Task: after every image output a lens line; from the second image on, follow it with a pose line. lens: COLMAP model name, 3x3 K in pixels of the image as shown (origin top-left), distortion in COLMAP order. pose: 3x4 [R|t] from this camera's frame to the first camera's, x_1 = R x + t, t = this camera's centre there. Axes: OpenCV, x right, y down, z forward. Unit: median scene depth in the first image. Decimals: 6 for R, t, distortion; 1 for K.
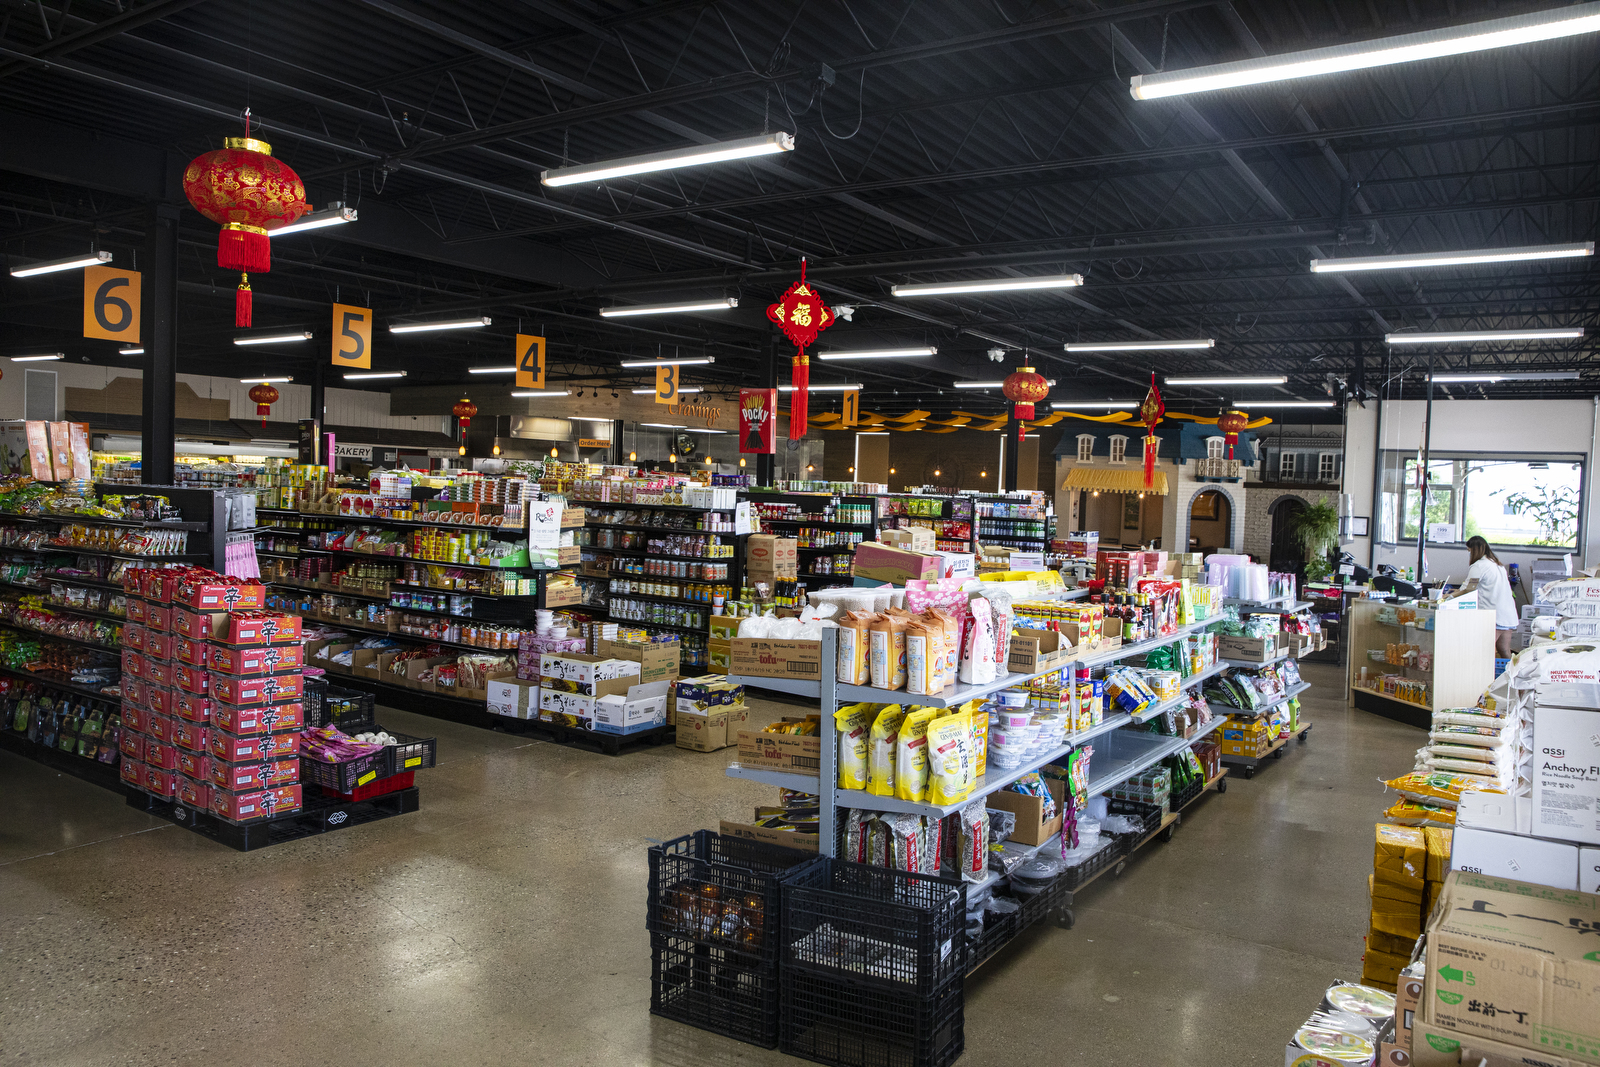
lens RADIAL K [[1126.0, 0, 800.0], [0, 1126.0, 533.5], [0, 0, 1]] dist [-0.097091, 0.089160]
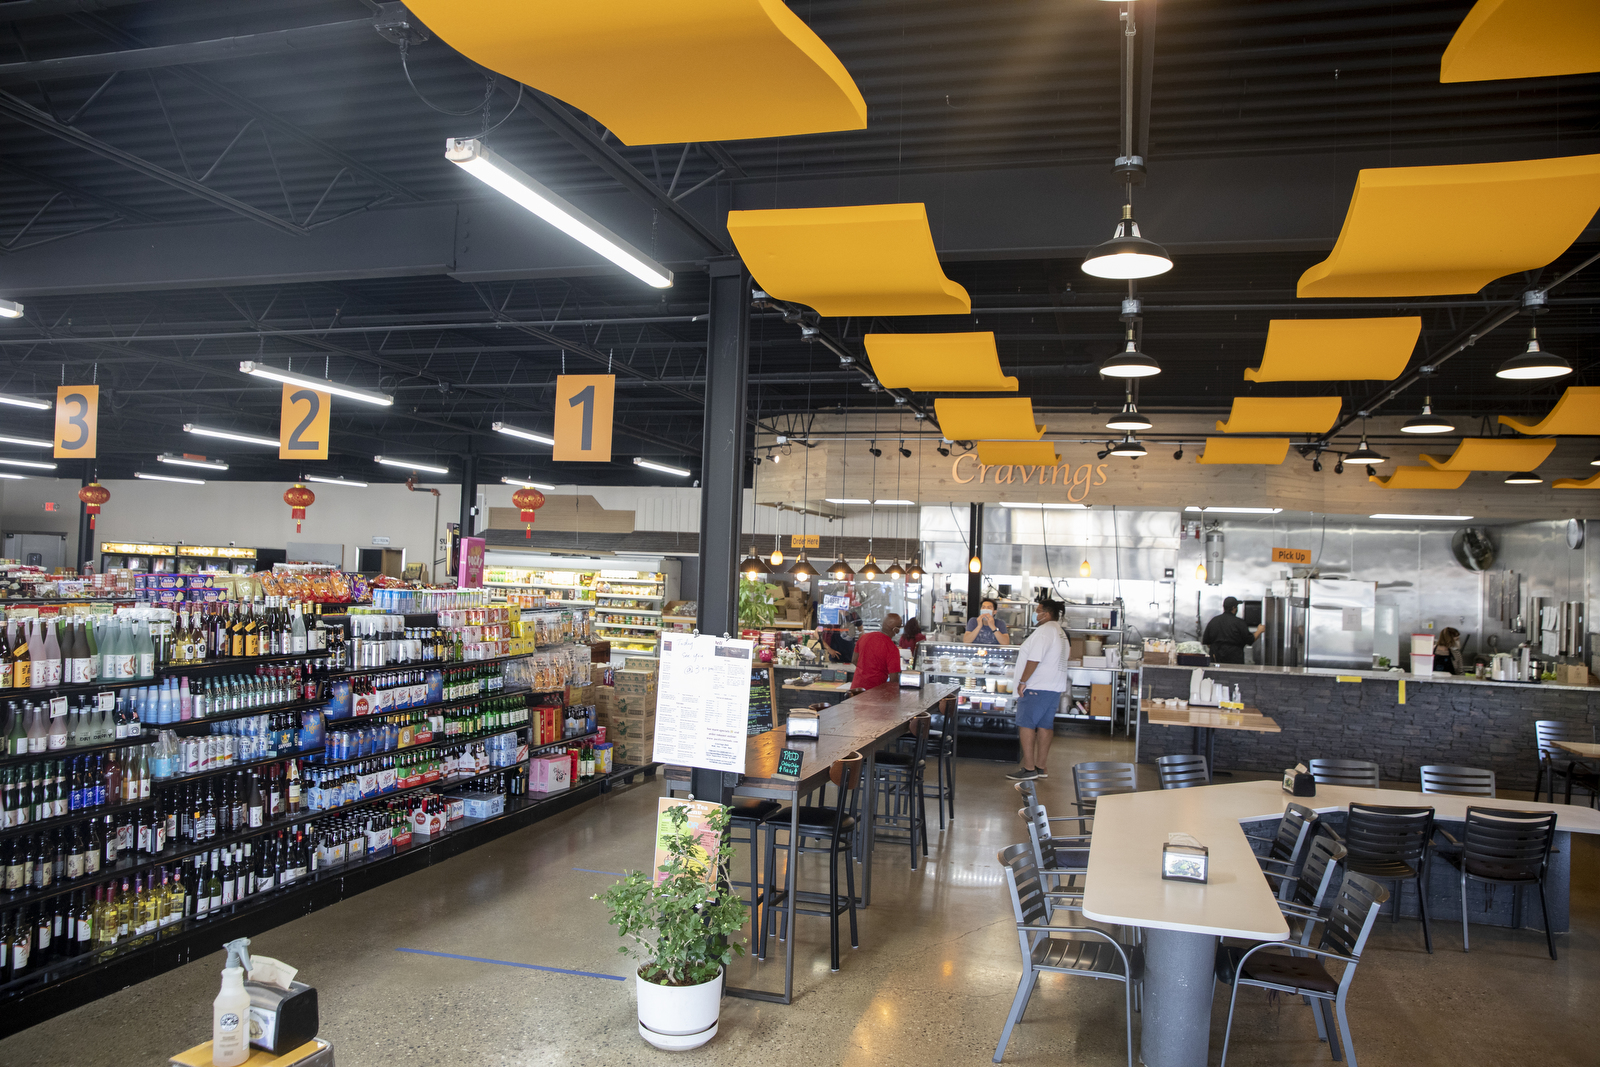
lens RADIAL K [[1126.0, 0, 800.0], [0, 1126.0, 533.5], [0, 0, 1]] dist [-0.097091, 0.089160]
pose [[0.321629, -0.056316, -0.945190, 0.389257], [-0.068206, 0.994259, -0.082448, -0.033706], [0.944406, 0.090985, 0.315941, 0.805343]]
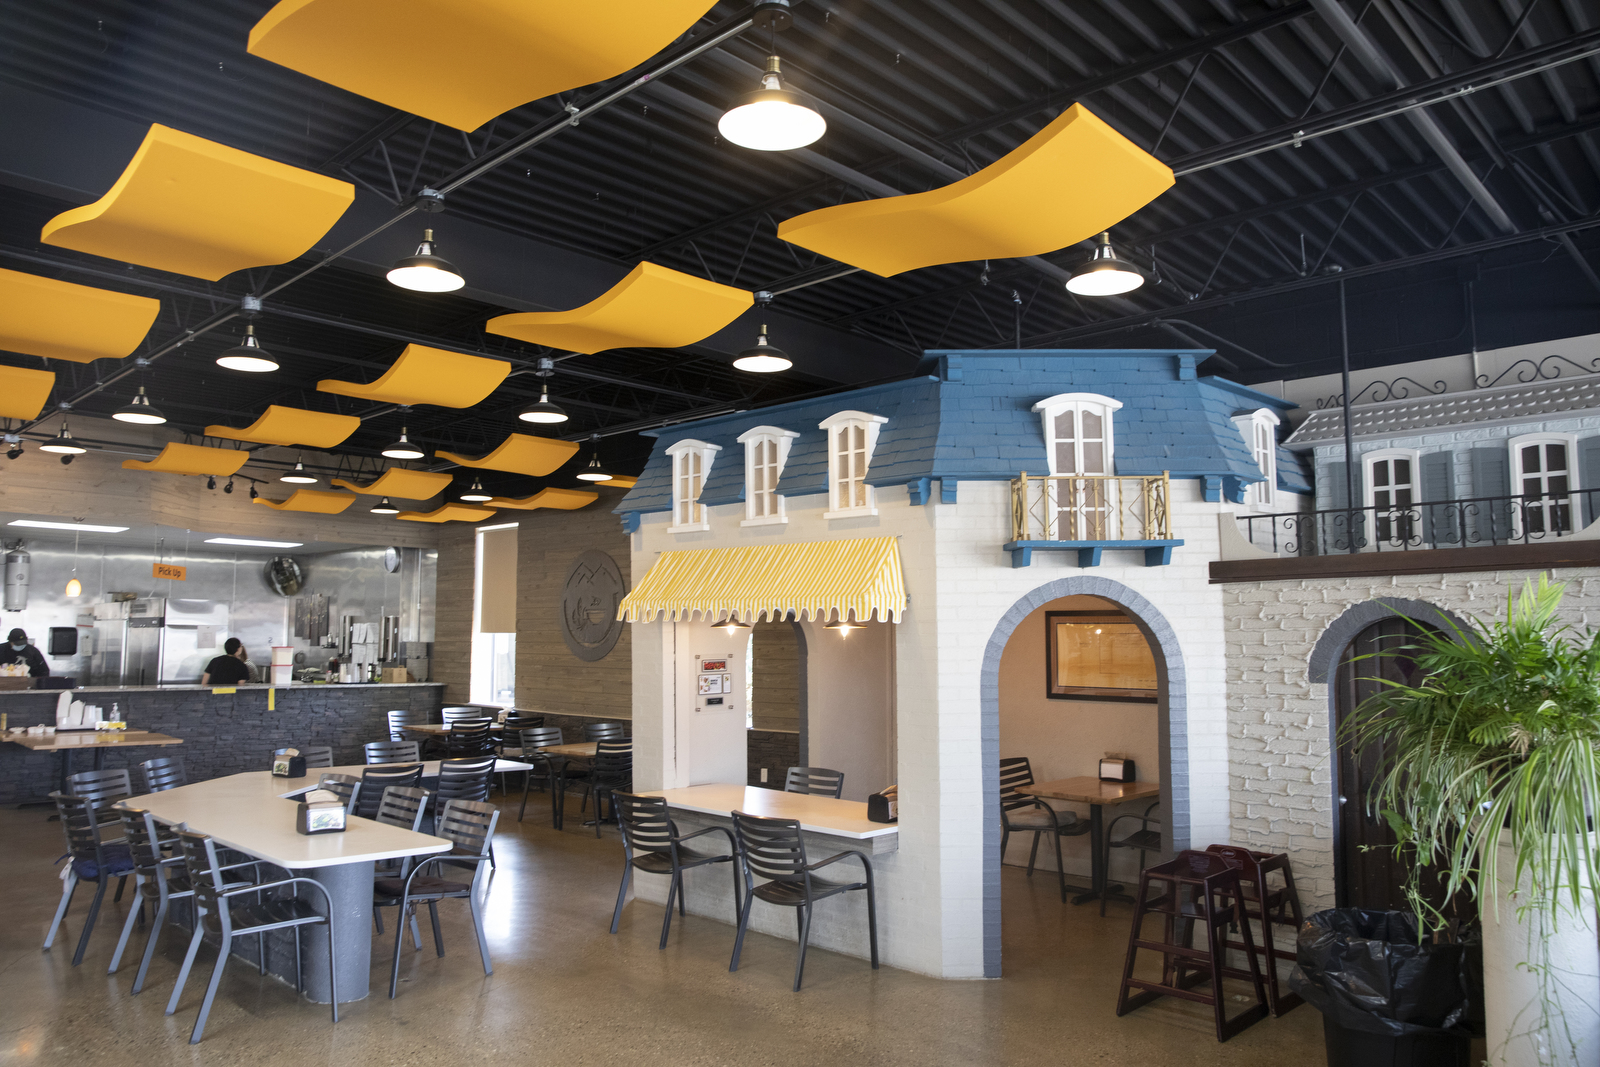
lens RADIAL K [[1126.0, 0, 800.0], [0, 1126.0, 533.5], [0, 0, 1]] dist [-0.097091, 0.089160]
pose [[0.985760, -0.048084, -0.161135, 0.349331], [0.023887, 0.988569, -0.148867, -0.015985], [0.166452, 0.142898, 0.975640, 0.731009]]
